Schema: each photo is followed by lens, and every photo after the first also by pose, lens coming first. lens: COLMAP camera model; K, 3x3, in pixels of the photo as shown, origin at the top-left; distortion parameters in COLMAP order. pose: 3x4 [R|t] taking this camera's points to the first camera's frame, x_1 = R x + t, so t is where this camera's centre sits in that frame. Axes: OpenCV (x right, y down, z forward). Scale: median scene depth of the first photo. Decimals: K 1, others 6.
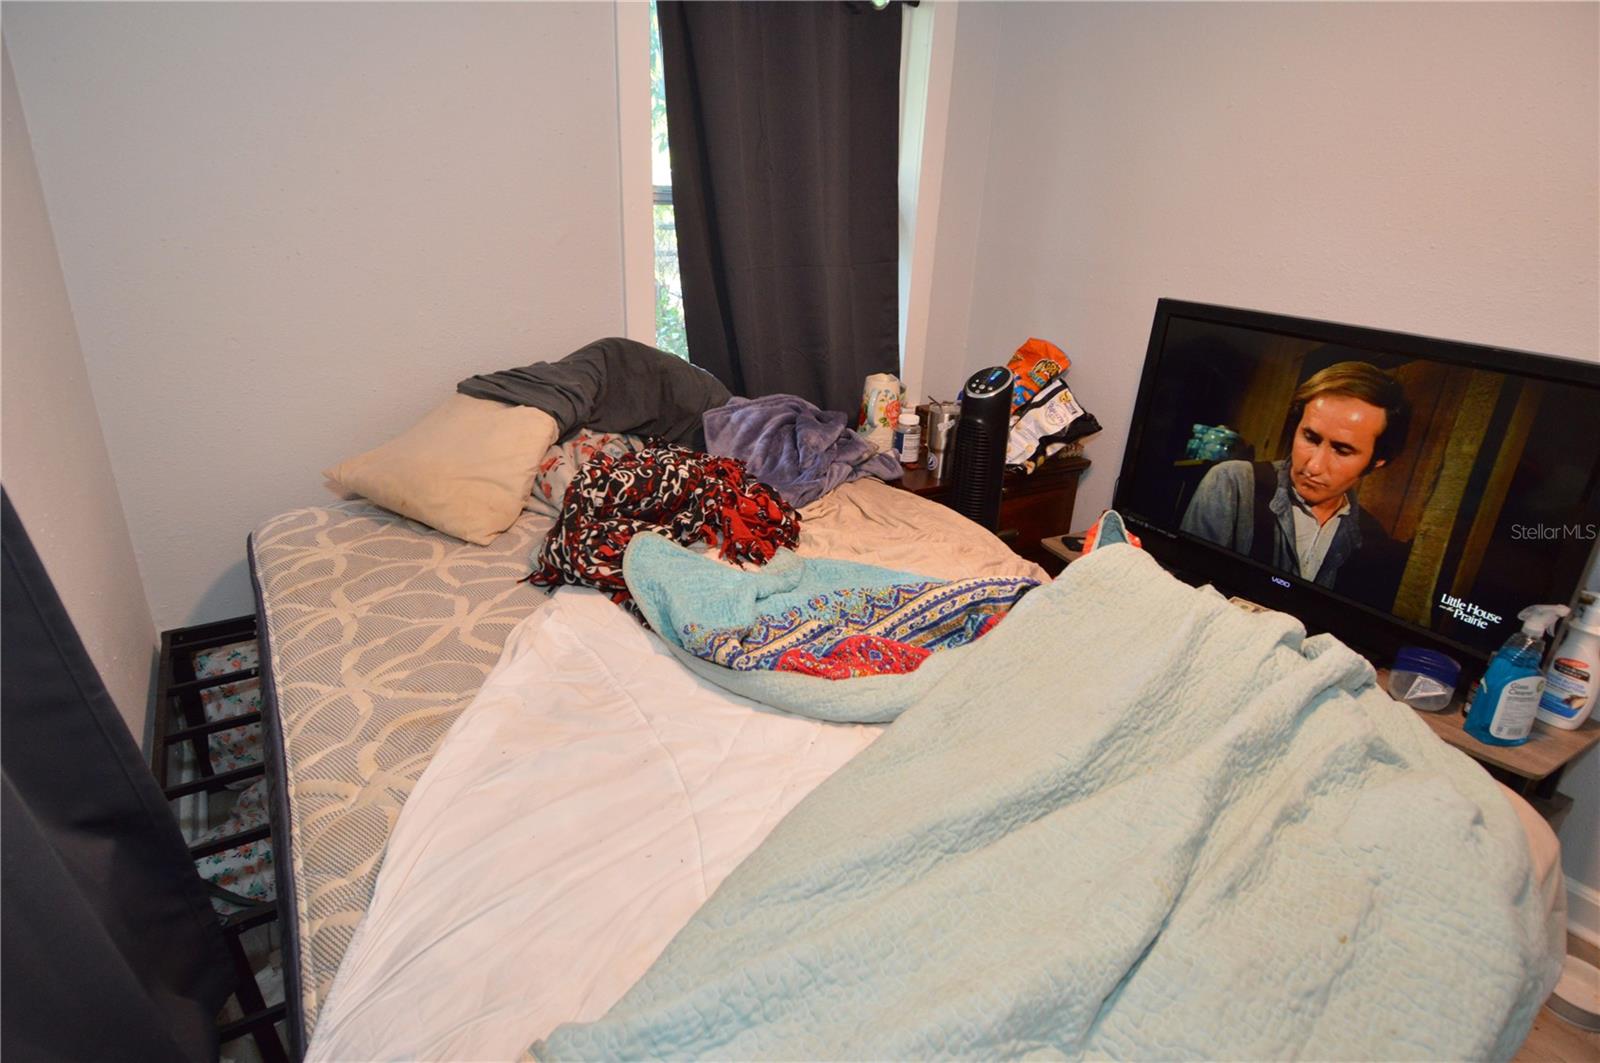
lens RADIAL K [[818.3, 0, 800.0], [0, 818.3, 531.5], [0, 0, 1]] dist [0.003577, -0.000022]
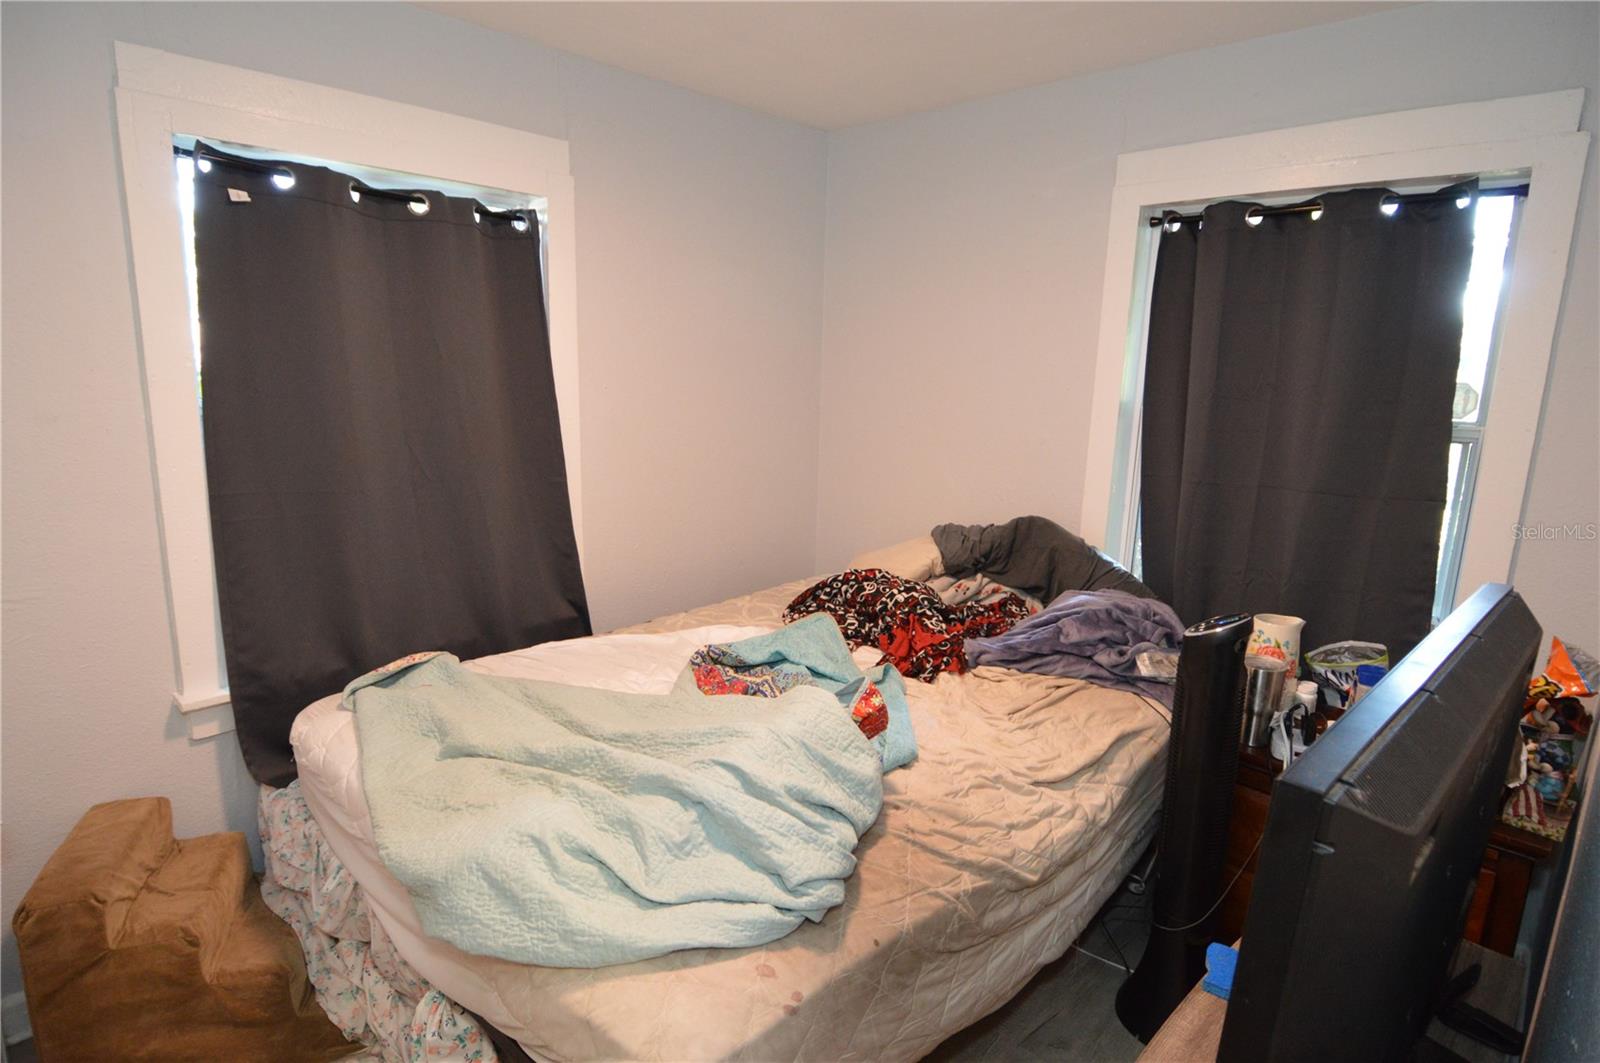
lens RADIAL K [[822.0, 0, 800.0], [0, 822.0, 531.5], [0, 0, 1]] dist [-0.051972, 0.000105]
pose [[0.229972, 0.157602, -0.960351, 0.966924], [-0.383454, 0.921646, 0.059426, -0.164770], [0.894469, 0.354584, 0.272387, 0.377027]]
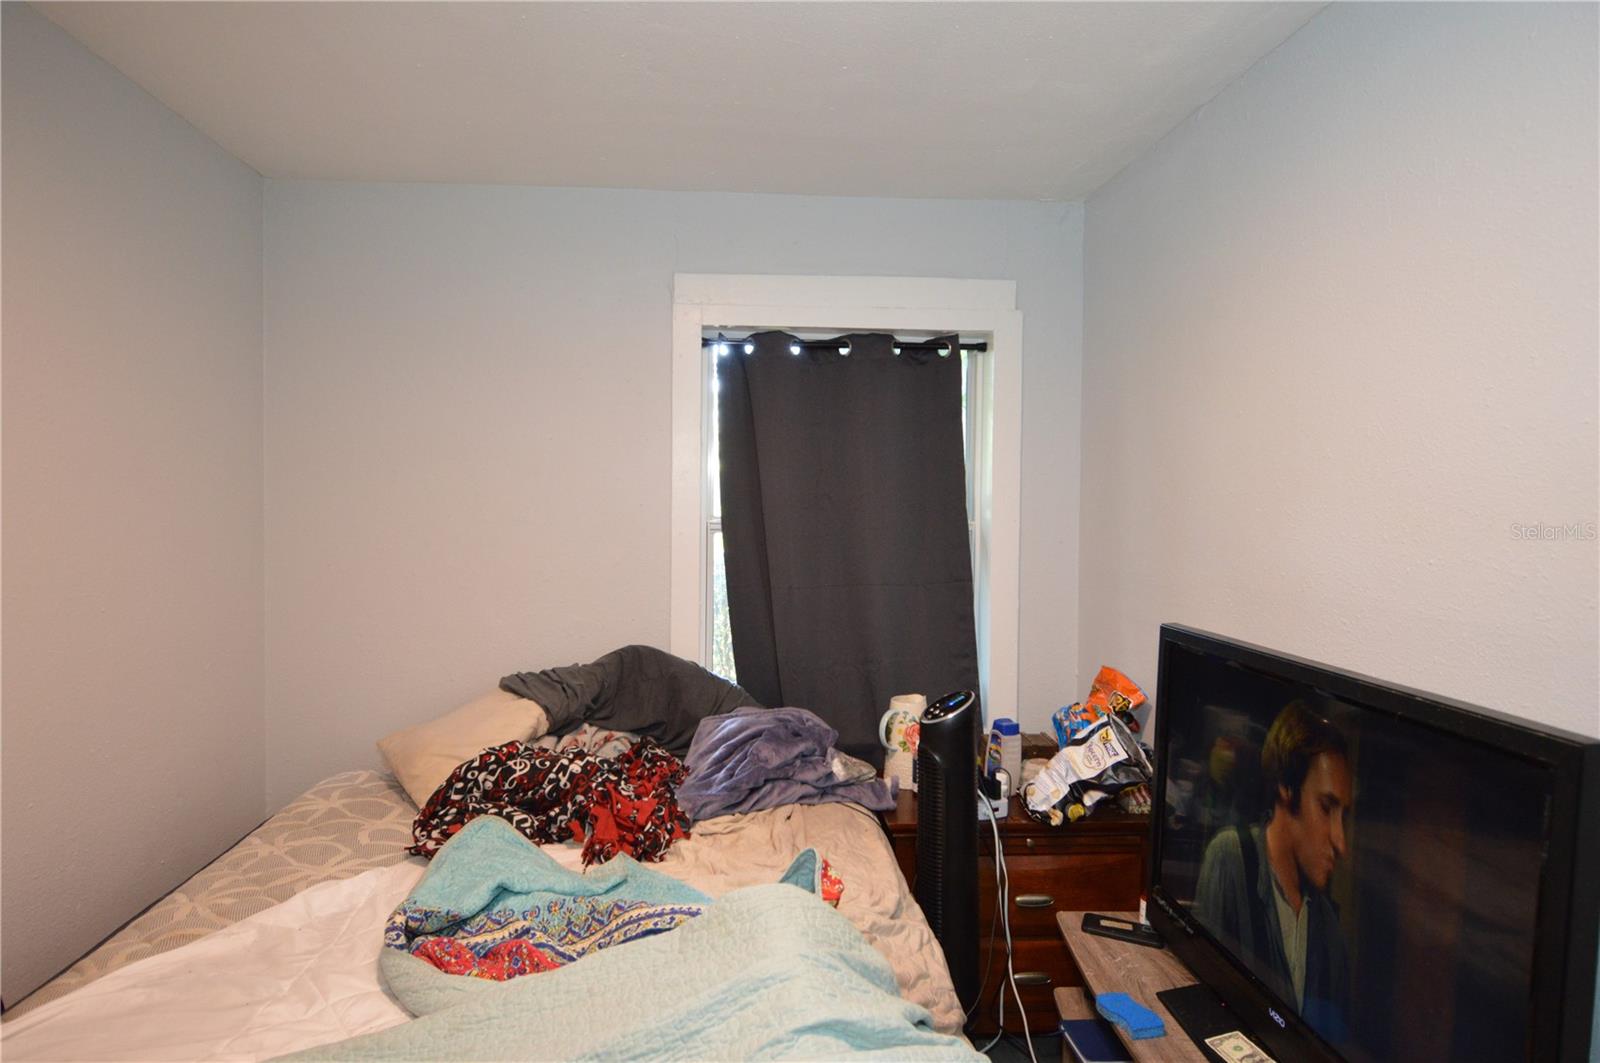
lens RADIAL K [[876.2, 0, 804.2], [0, 876.2, 518.7], [0, 0, 1]] dist [0.004710, -0.000712]
pose [[0.892987, -0.026839, -0.449282, 0.564207], [-0.144641, 0.928157, -0.342933, -0.020678], [0.426209, 0.371219, 0.824950, 0.047485]]
